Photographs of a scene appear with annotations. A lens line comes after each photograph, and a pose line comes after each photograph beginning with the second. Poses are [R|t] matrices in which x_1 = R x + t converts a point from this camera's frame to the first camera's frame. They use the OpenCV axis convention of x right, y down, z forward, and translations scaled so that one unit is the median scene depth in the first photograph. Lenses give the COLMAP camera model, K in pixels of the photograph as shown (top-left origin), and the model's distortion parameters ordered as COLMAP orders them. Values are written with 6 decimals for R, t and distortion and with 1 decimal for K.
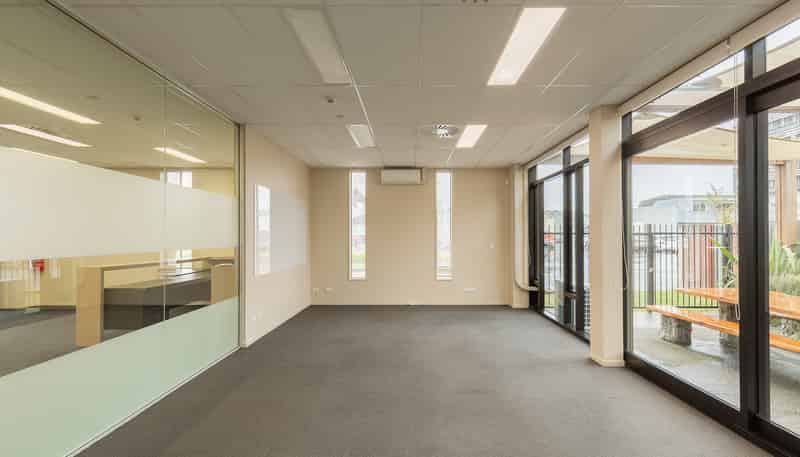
lens RADIAL K [[376.5, 0, 400.0], [0, 376.5, 228.5], [0, 0, 1]] dist [0.001374, 0.000062]
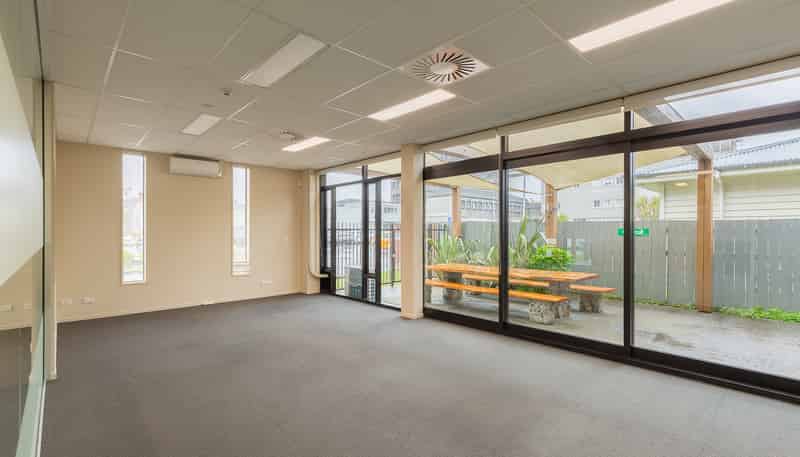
lens RADIAL K [[368.1, 0, 400.0], [0, 368.1, 228.5], [0, 0, 1]] dist [0.002065, 0.000363]
pose [[0.721137, 0.005387, 0.692772, -0.278574], [-0.013724, 0.999885, 0.006511, -0.000427], [-0.692657, -0.014203, 0.721127, -0.003689]]
